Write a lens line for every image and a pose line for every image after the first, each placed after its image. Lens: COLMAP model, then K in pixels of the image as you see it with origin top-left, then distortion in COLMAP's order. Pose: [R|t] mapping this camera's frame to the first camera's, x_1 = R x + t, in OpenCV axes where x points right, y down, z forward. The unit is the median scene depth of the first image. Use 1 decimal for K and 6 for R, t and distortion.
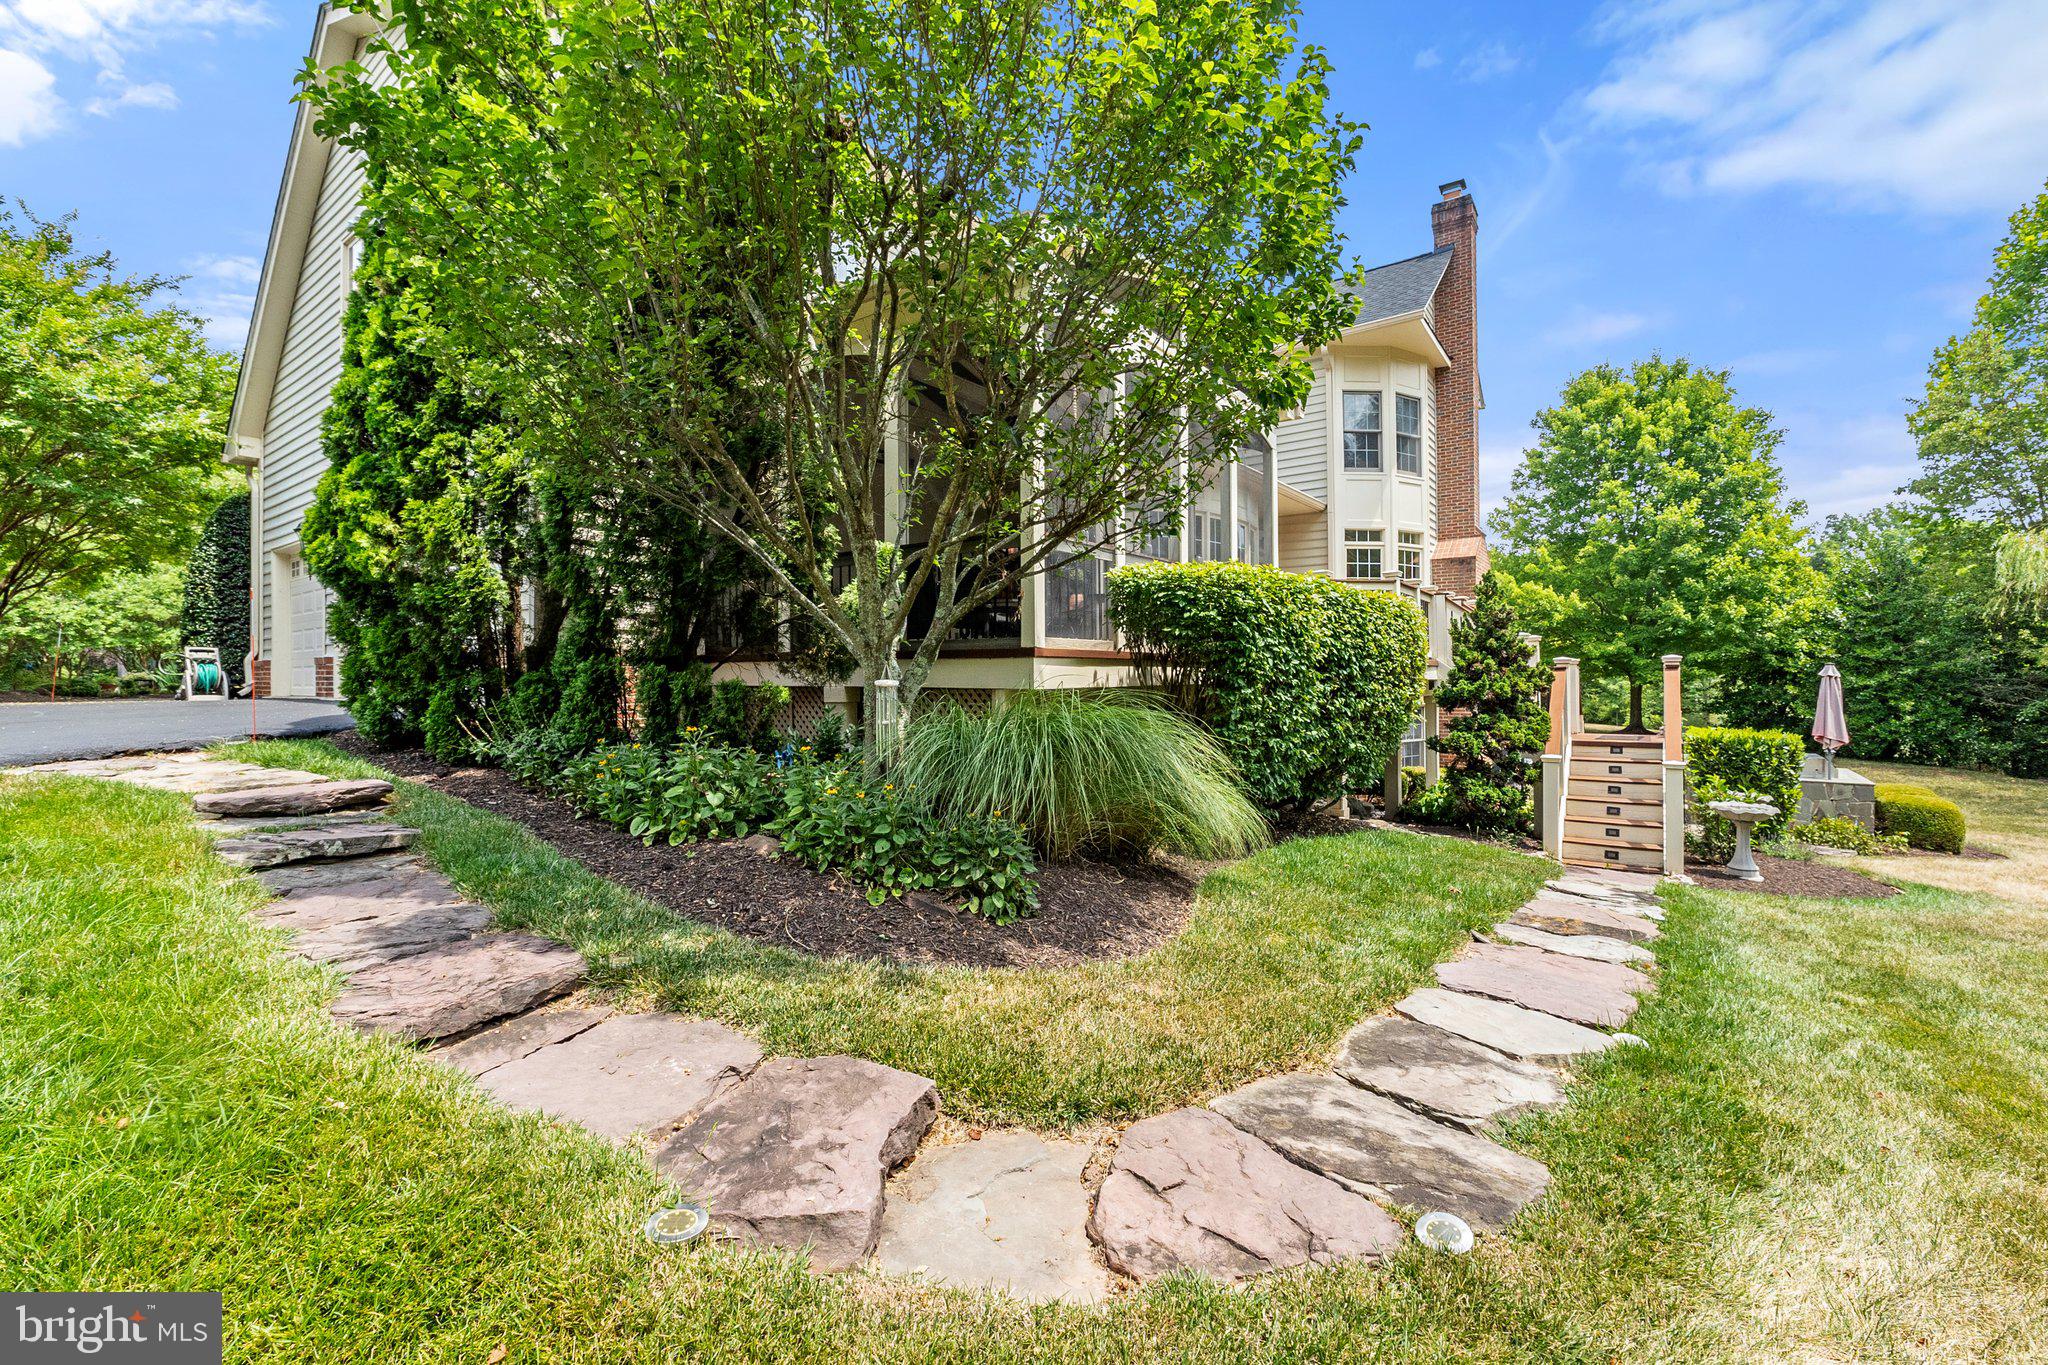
lens RADIAL K [[866.9, 0, 1036.9], [0, 866.9, 647.9], [0, 0, 1]] dist [-0.009559, 0.001218]
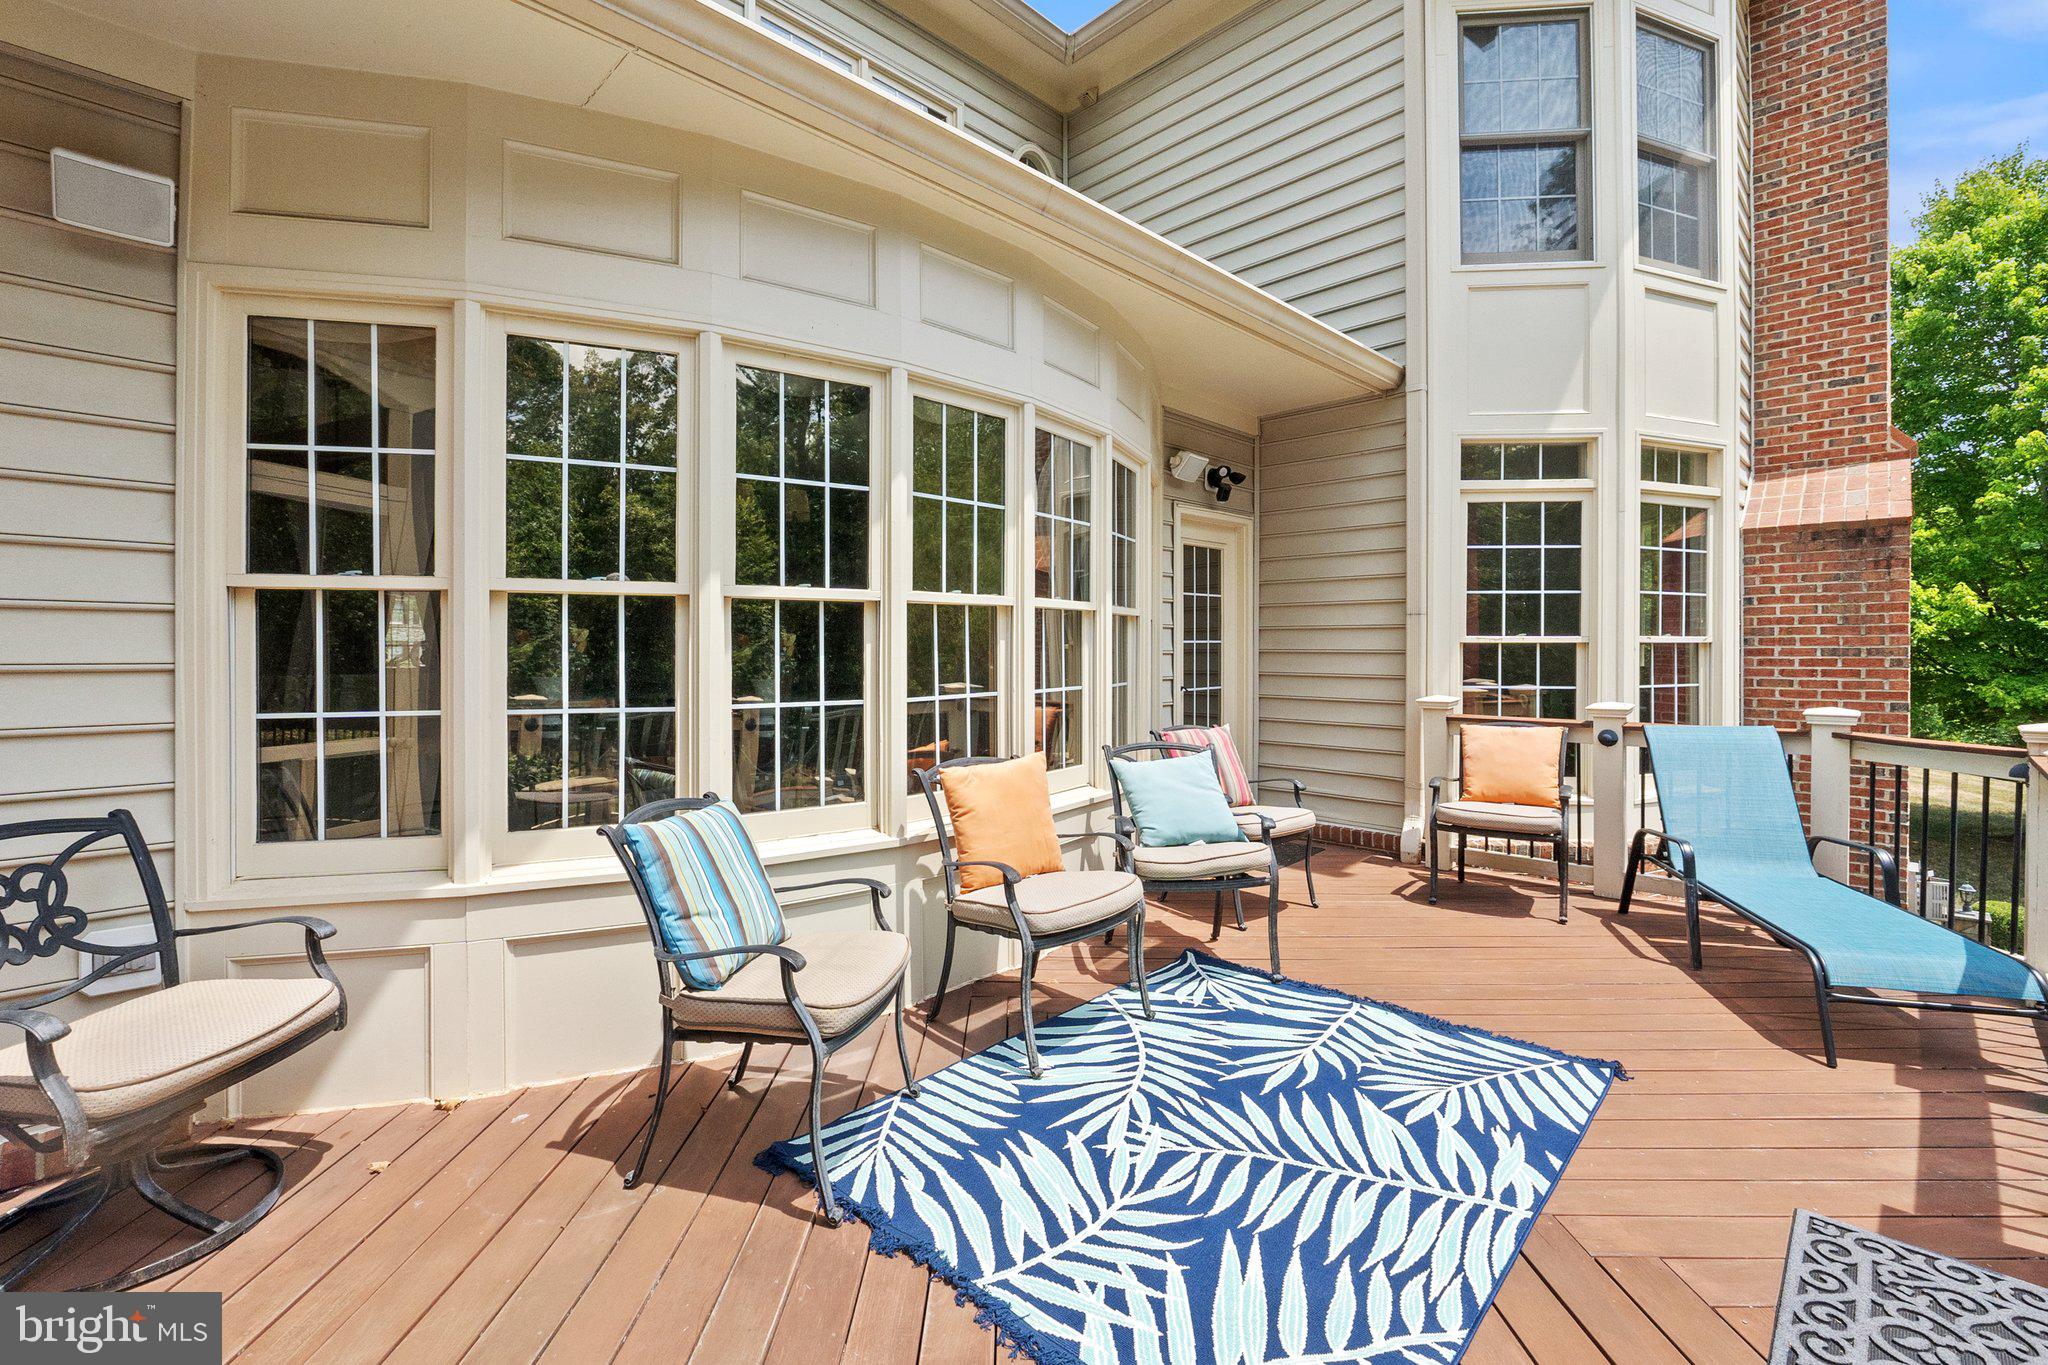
lens RADIAL K [[866.9, 0, 1001.9], [0, 866.9, 651.5], [0, 0, 1]] dist [-0.009559, 0.001218]
pose [[0.983807, 0.004572, -0.179171, 0.243928], [0.001572, 0.999416, 0.034137, -0.069958], [0.179222, -0.033866, 0.983226, 0.646806]]
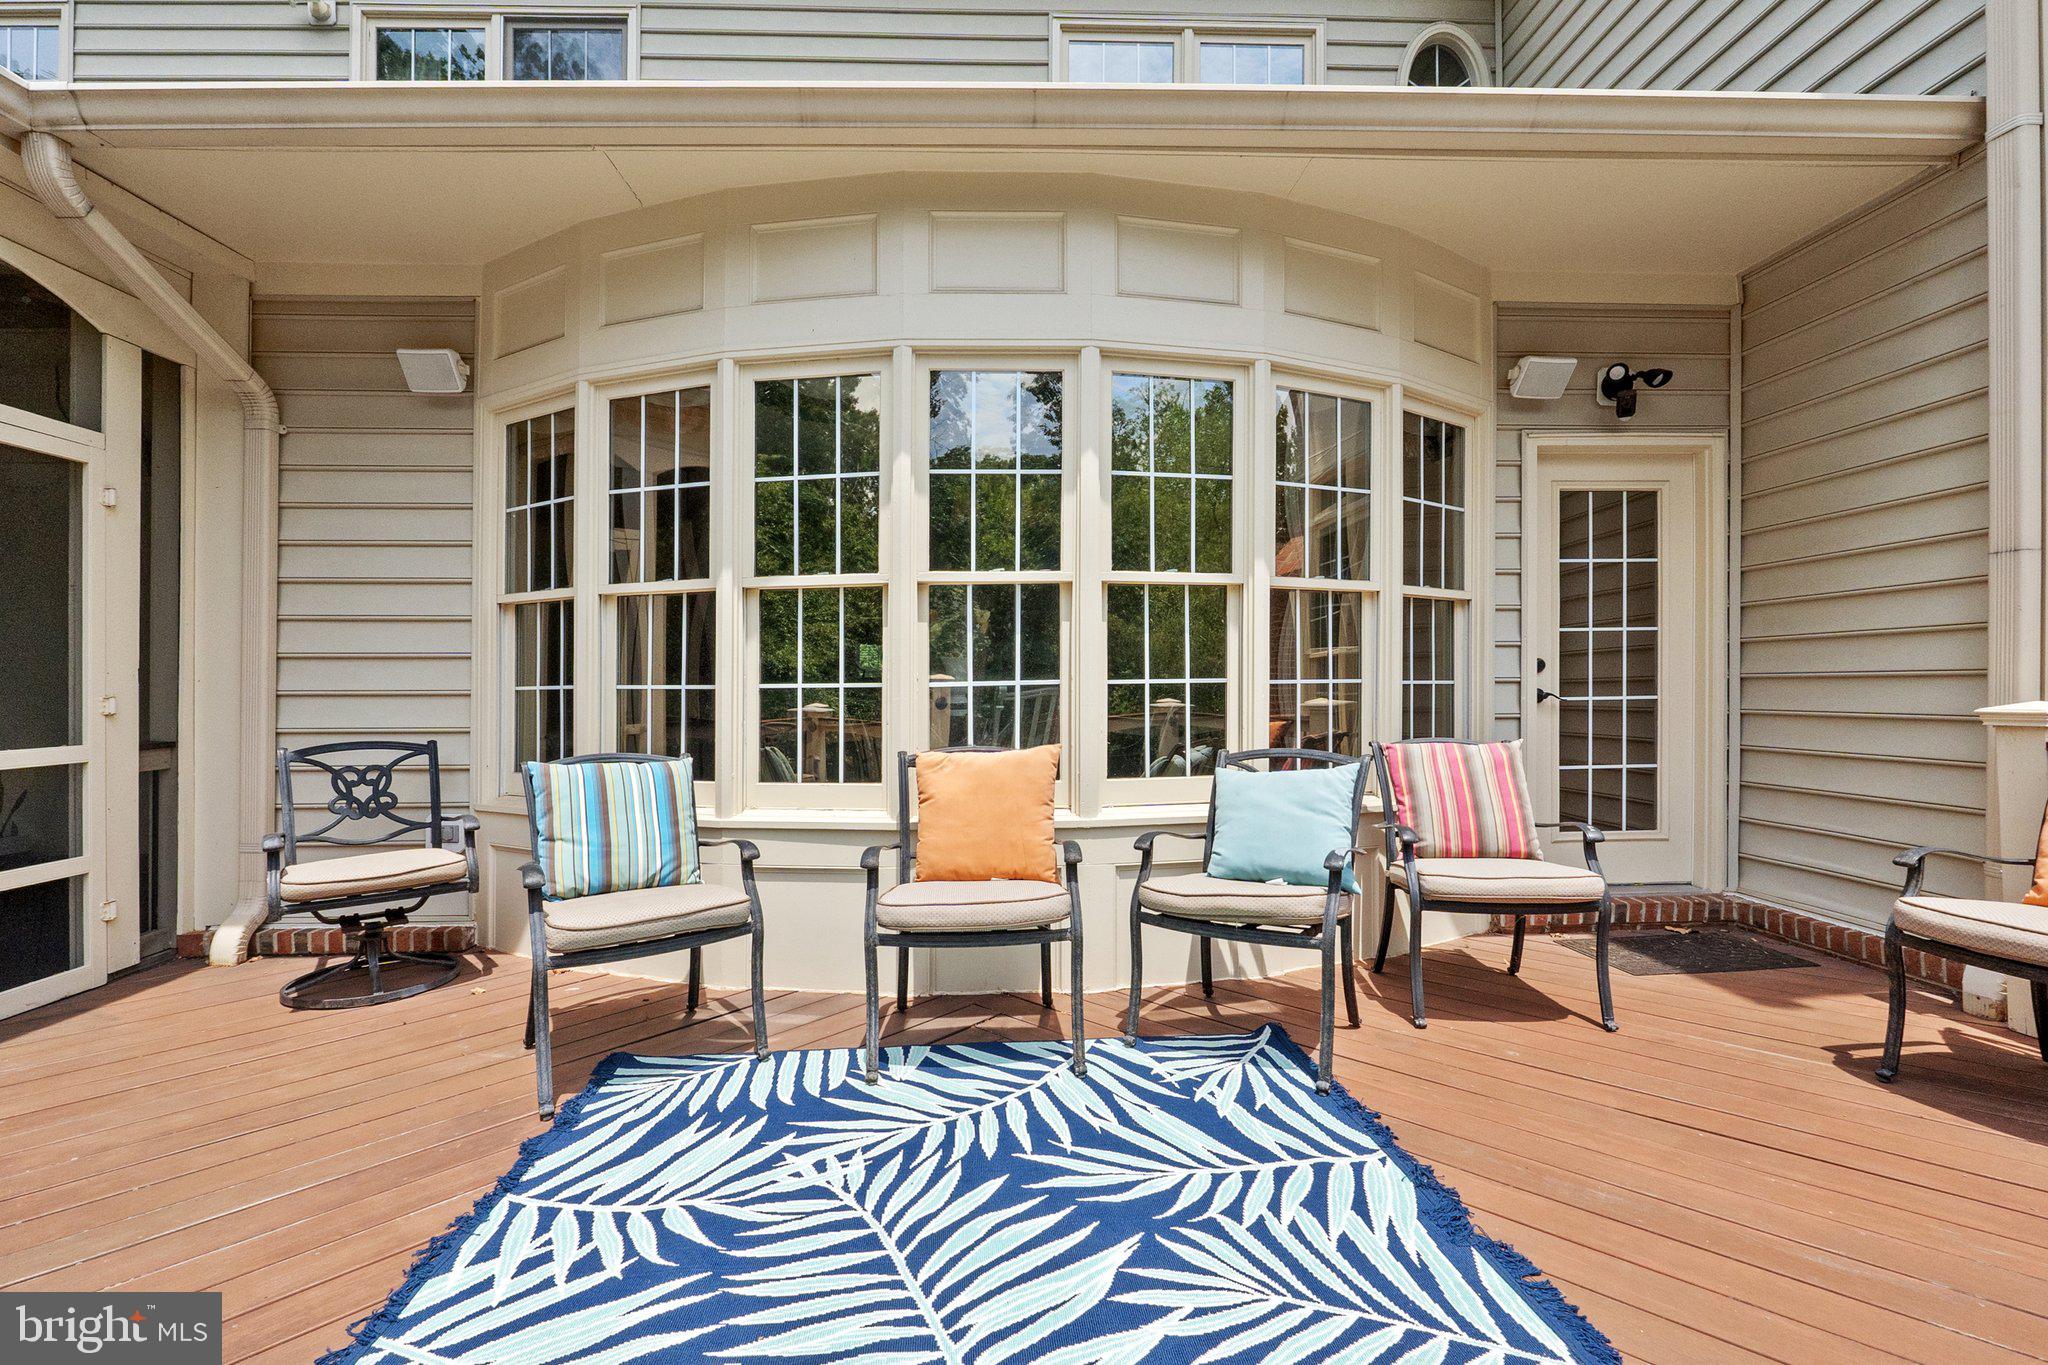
lens RADIAL K [[866.9, 0, 1007.7], [0, 866.9, 687.3], [0, 0, 1]] dist [-0.009559, 0.001218]
pose [[0.619044, -0.003527, -0.785348, 0.345647], [0.029329, 0.999396, 0.018631, -0.055029], [0.784808, -0.034567, 0.618774, 0.728943]]
